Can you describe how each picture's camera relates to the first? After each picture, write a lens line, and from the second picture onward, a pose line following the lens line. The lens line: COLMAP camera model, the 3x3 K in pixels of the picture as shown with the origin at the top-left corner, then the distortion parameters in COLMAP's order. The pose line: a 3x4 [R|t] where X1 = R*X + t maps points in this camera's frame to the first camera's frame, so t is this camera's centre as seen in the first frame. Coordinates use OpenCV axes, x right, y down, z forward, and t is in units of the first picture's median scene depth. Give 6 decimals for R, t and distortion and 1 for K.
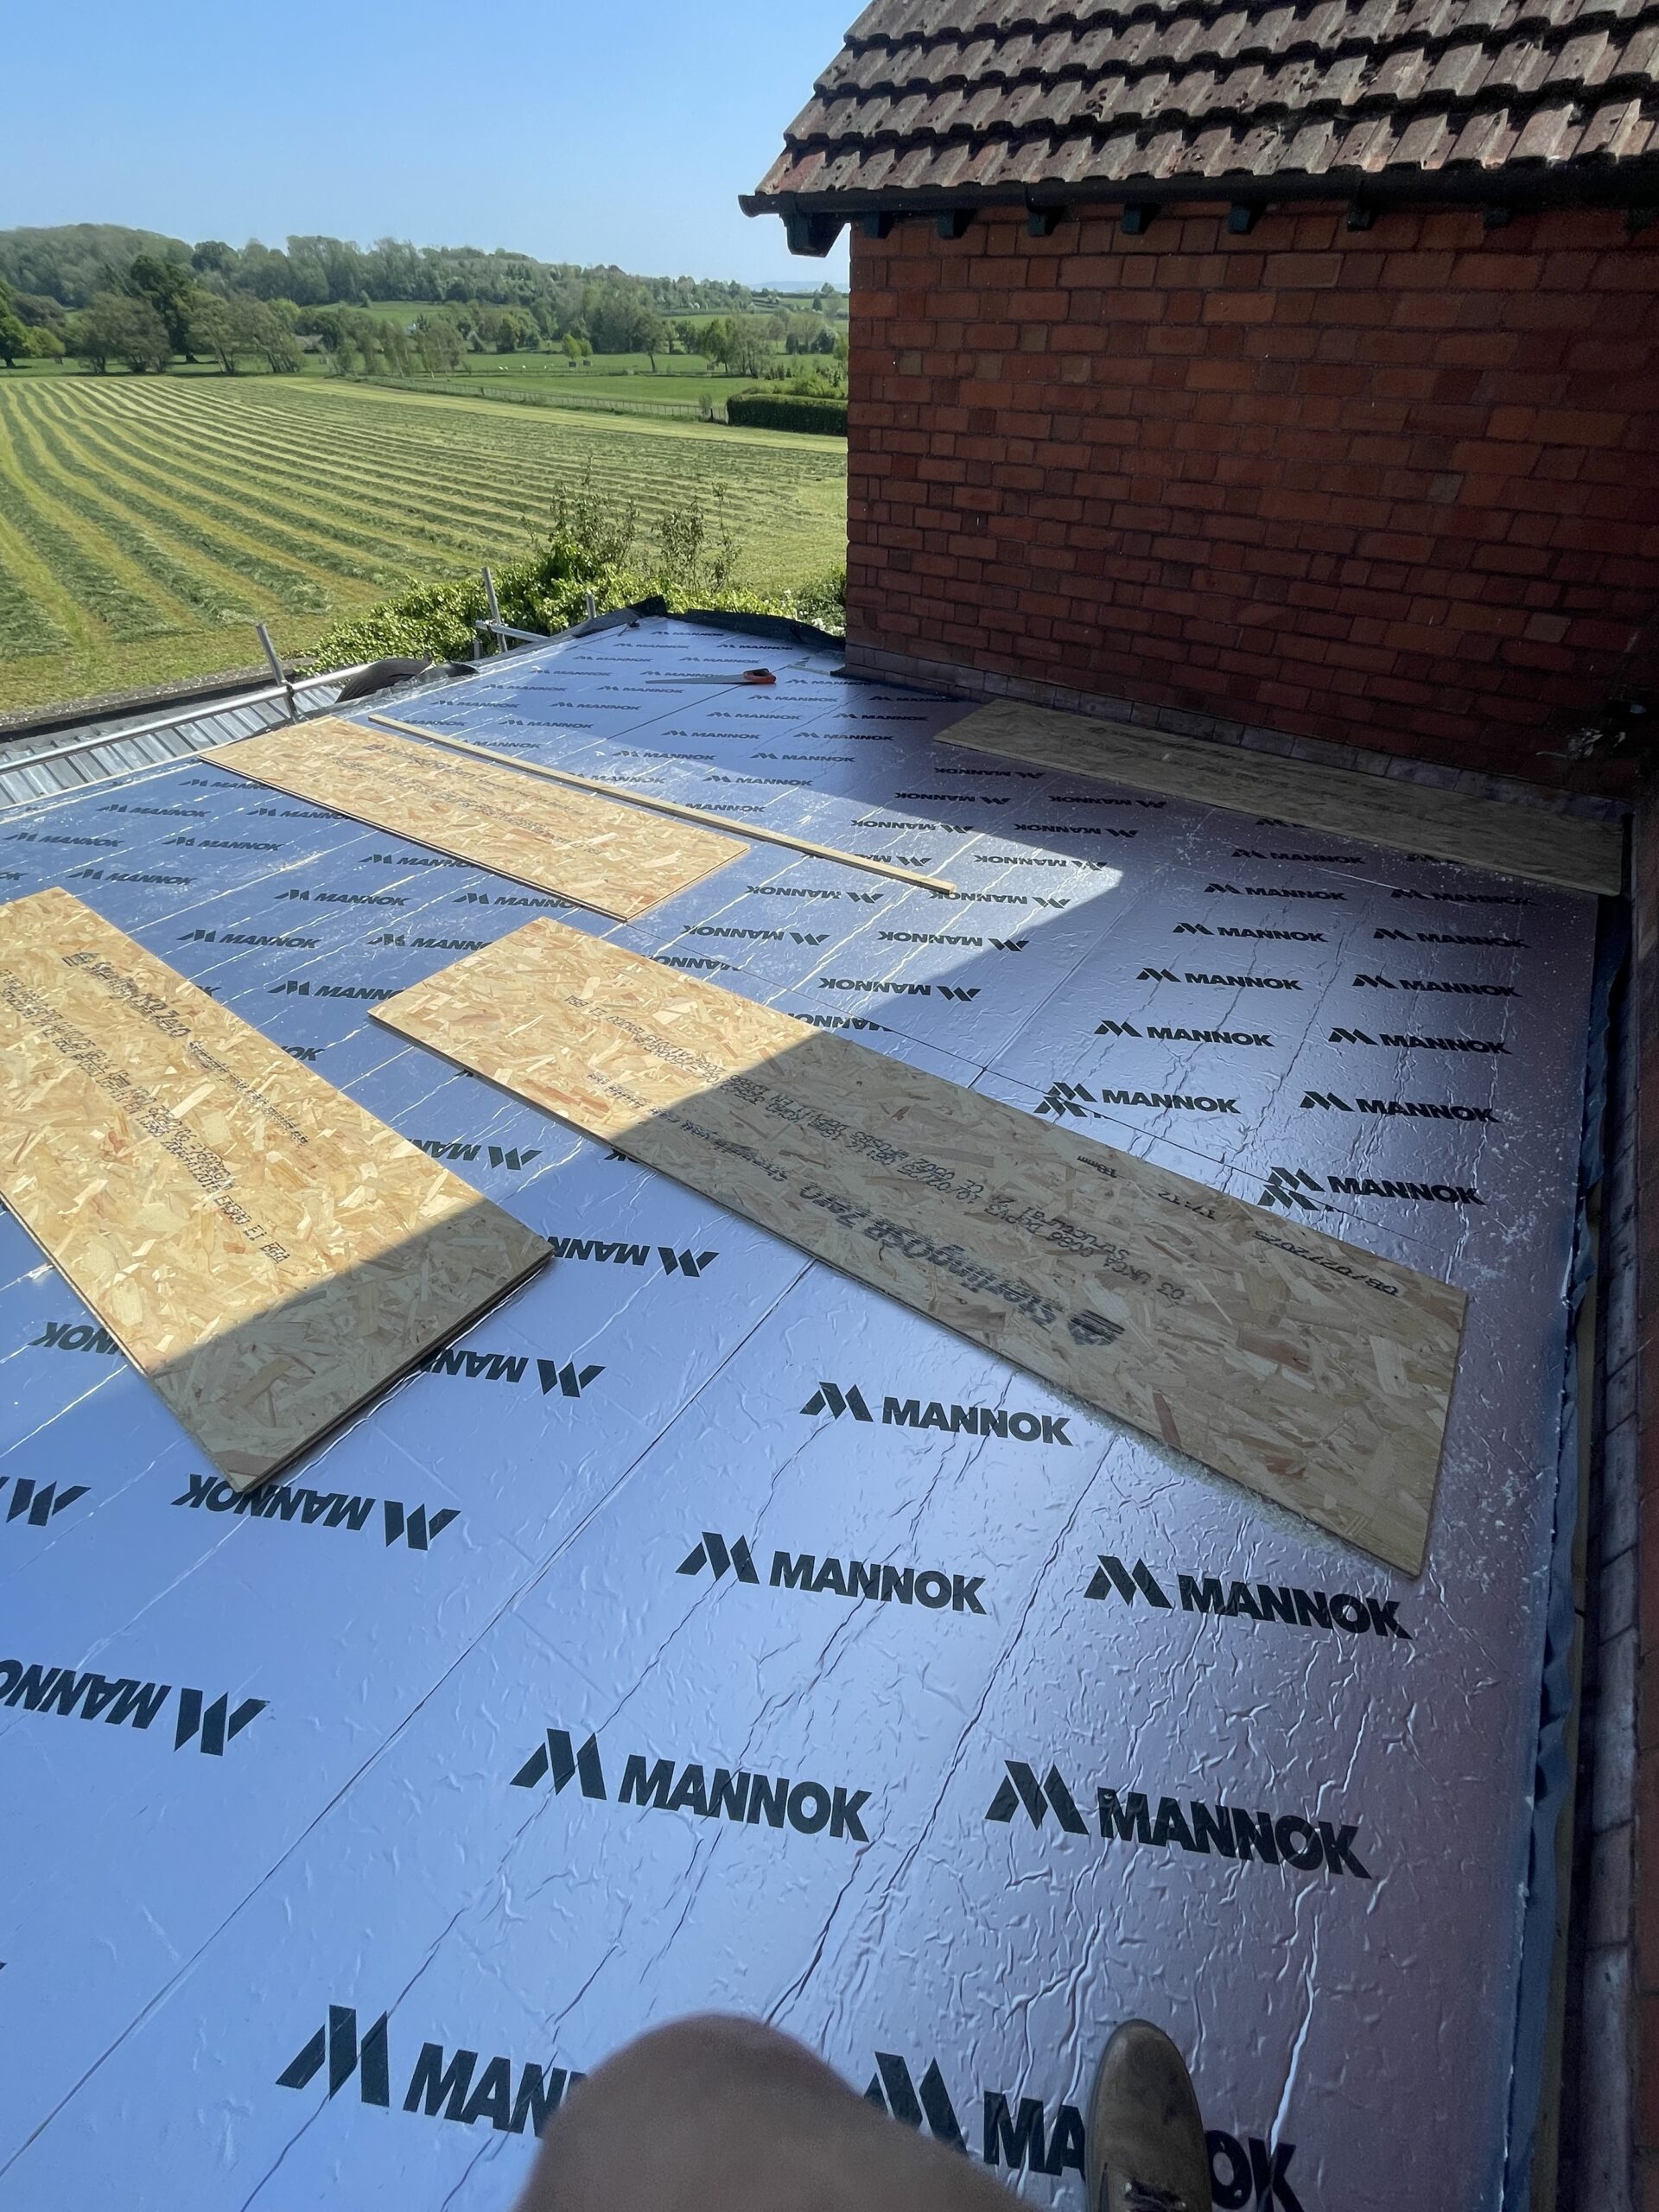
lens RADIAL K [[892.0, 0, 828.9], [0, 892.0, 1105.4], [0, 0, 1]] dist [-0.010312, 0.002520]
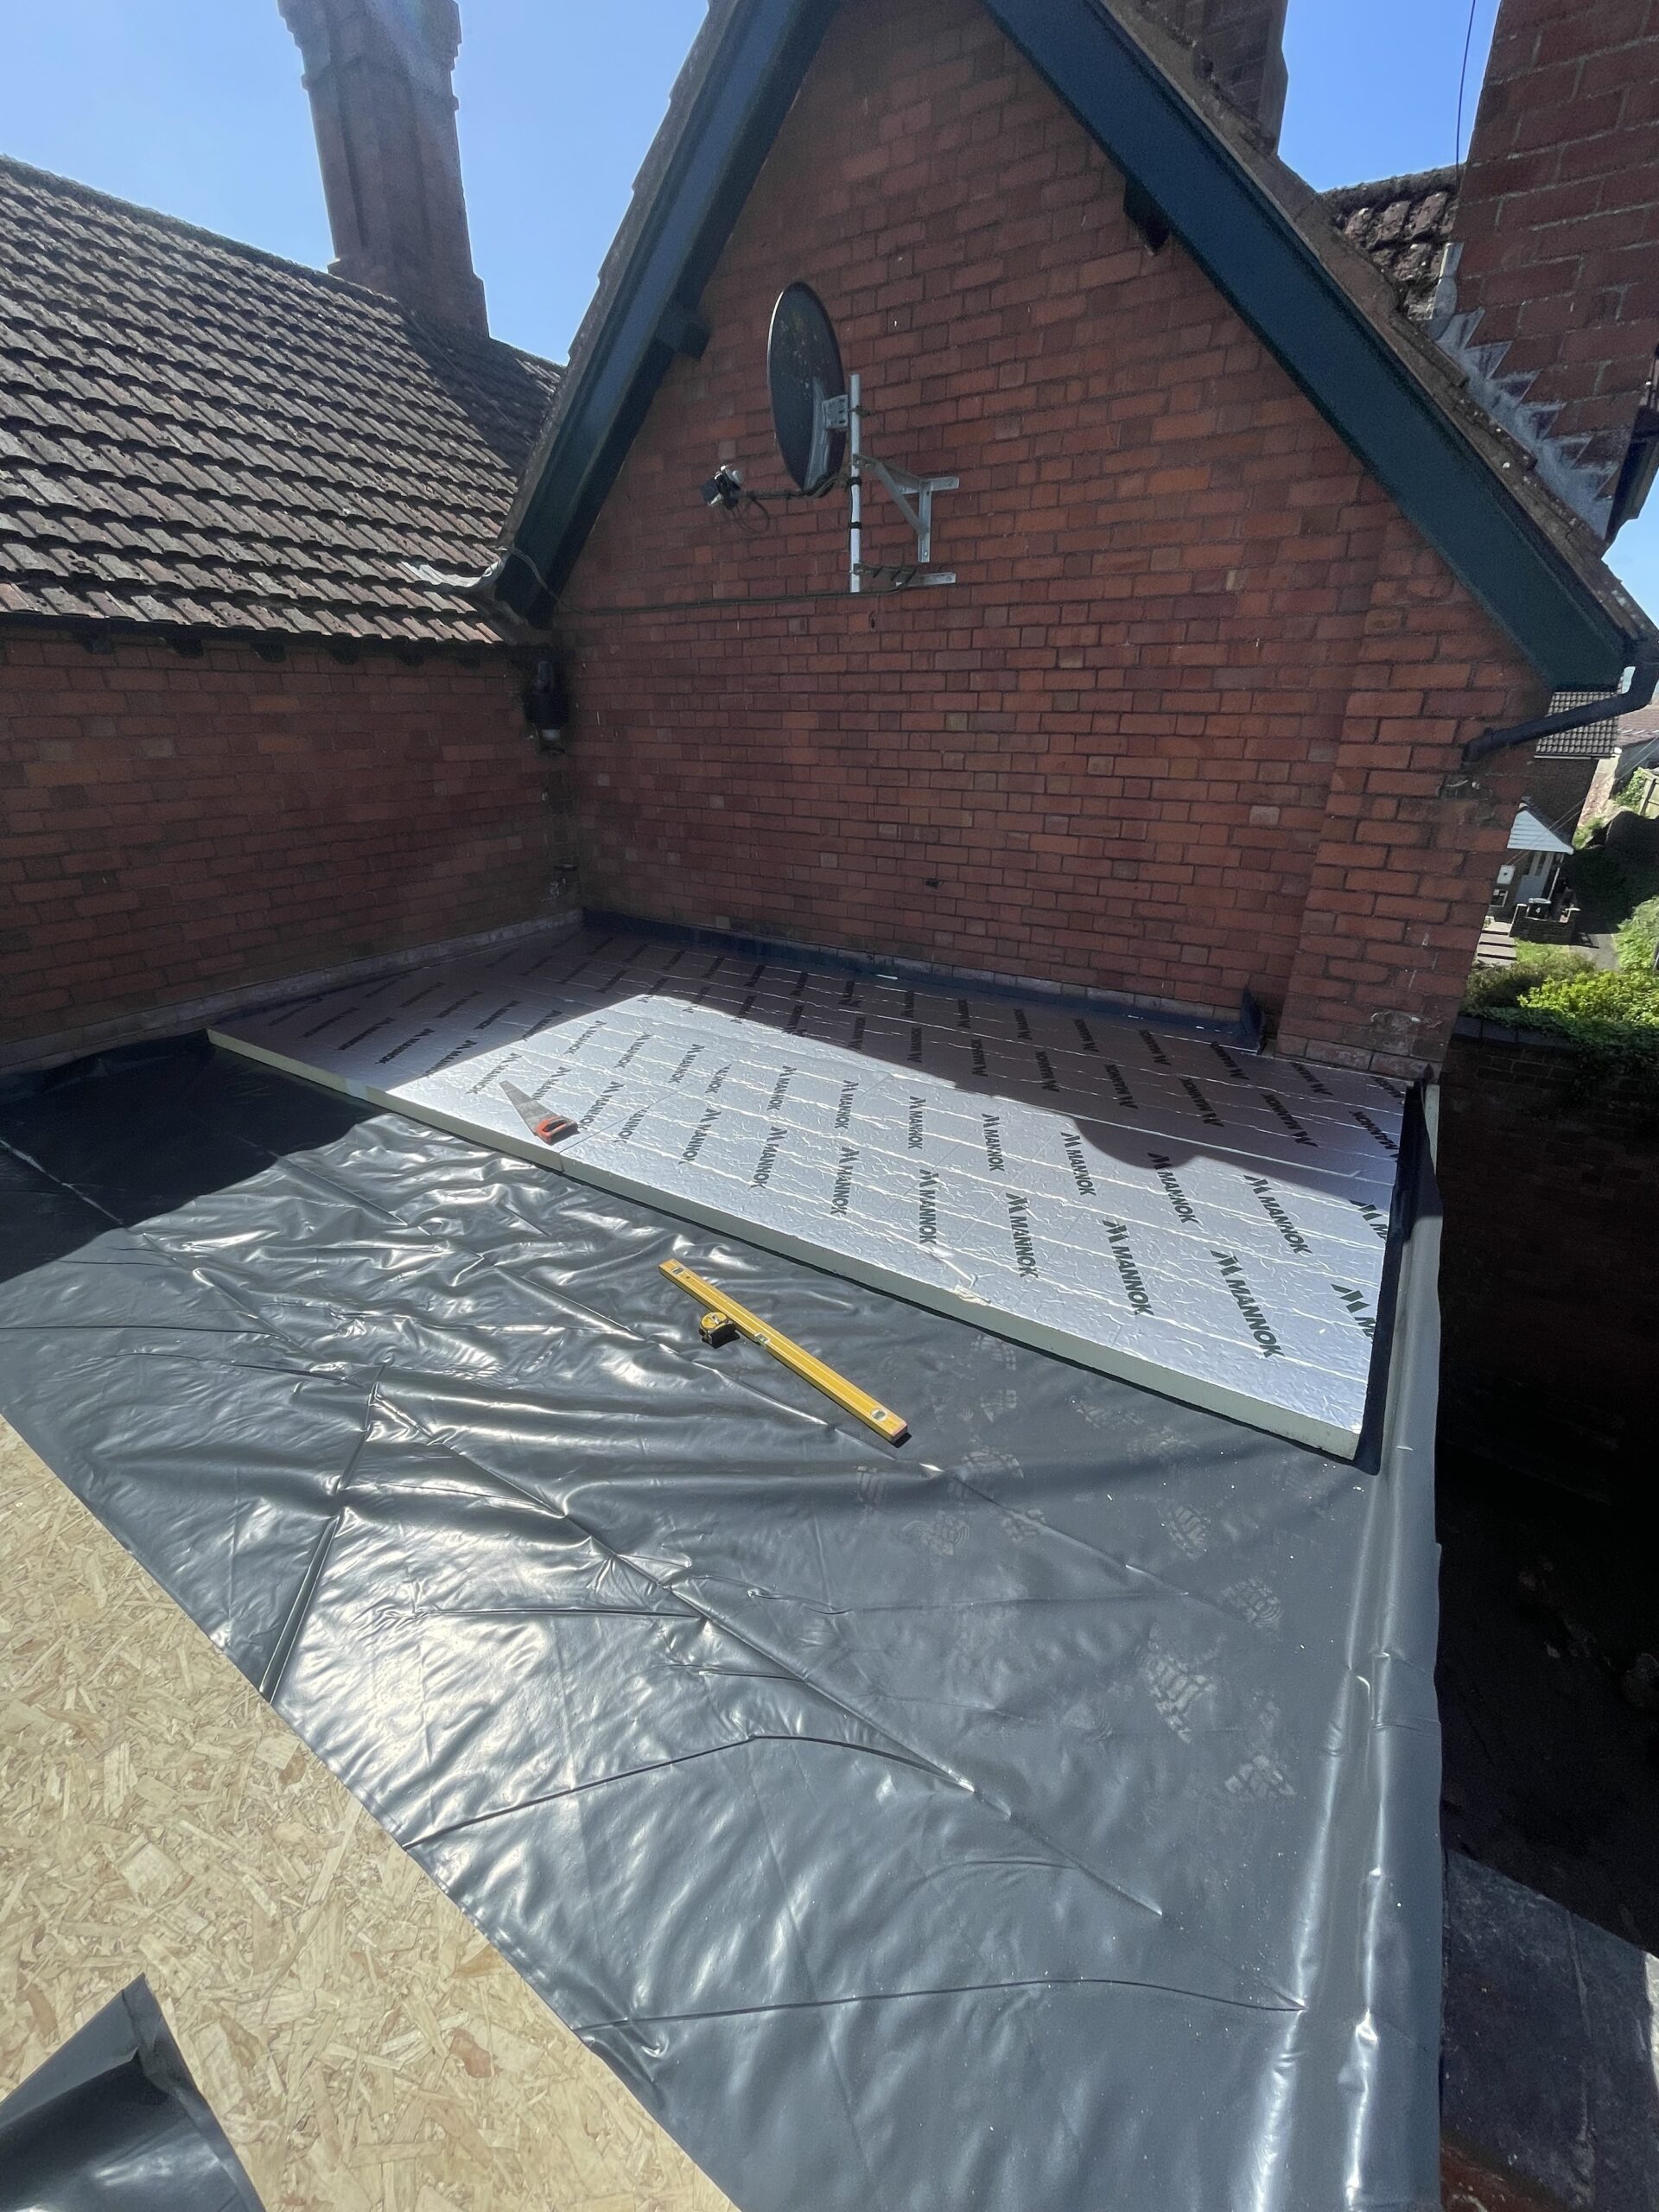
lens RADIAL K [[892.0, 0, 834.8], [0, 892.0, 1097.7], [0, 0, 1]] dist [-0.010312, 0.002520]
pose [[-0.045447, -0.411188, 0.910417, -0.999174], [0.665999, 0.666798, 0.334404, -0.319408], [-0.744567, 0.621534, 0.243547, 0.338305]]
